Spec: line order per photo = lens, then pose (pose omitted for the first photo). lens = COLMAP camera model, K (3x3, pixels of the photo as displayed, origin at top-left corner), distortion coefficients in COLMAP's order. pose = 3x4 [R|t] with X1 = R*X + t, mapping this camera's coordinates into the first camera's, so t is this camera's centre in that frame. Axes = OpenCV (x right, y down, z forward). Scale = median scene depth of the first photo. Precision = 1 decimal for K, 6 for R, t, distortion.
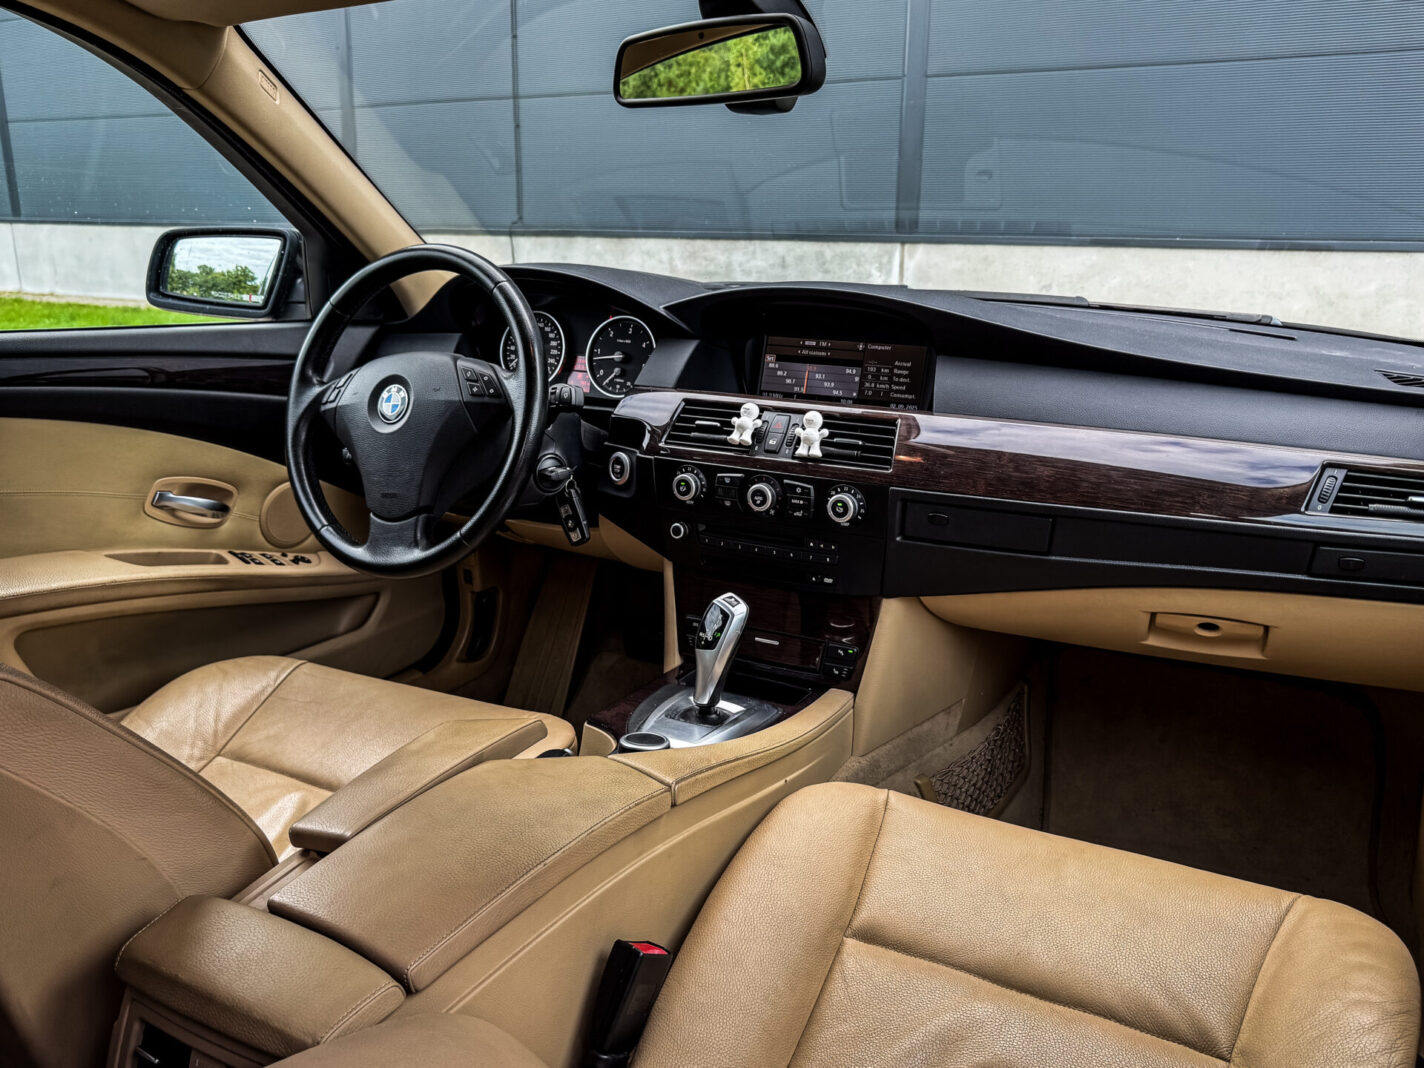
lens RADIAL K [[1179.0, 0, 712.0], [0, 1179.0, 534.0], [0, 0, 1]] dist [0.008086, 0.019474]
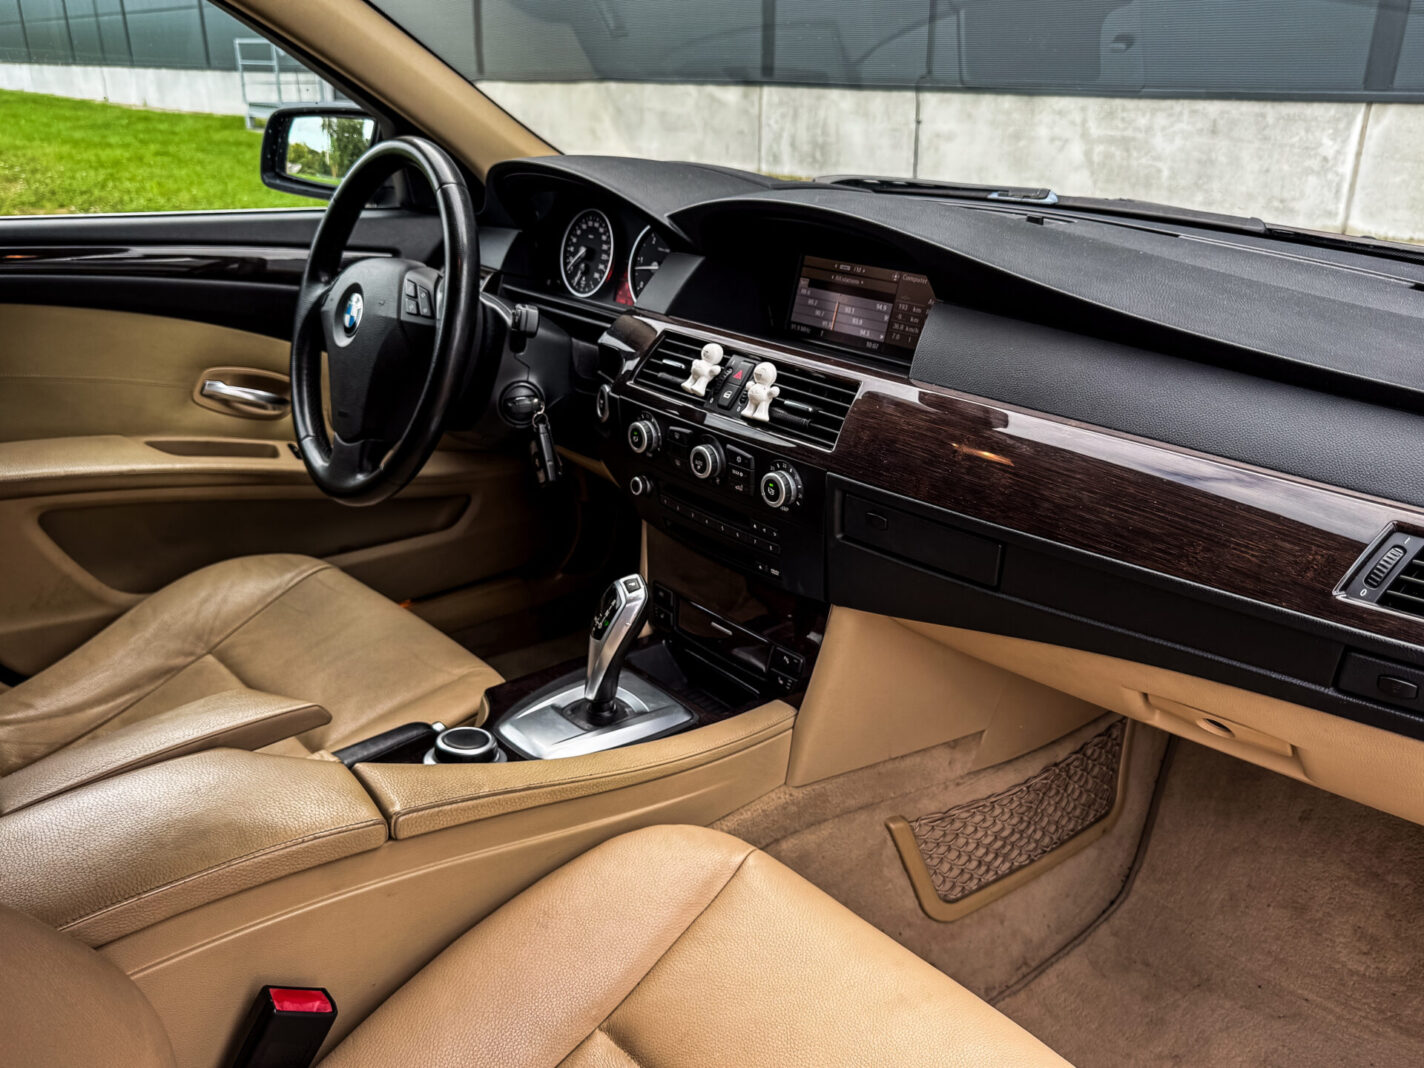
lens RADIAL K [[1179.0, 0, 712.0], [0, 1179.0, 534.0], [0, 0, 1]] dist [0.008086, 0.019474]
pose [[0.934711, 0.129186, -0.331097, 0.303067], [-0.091195, 0.987588, 0.127883, -0.081064], [0.343509, -0.089340, 0.934891, 0.213040]]
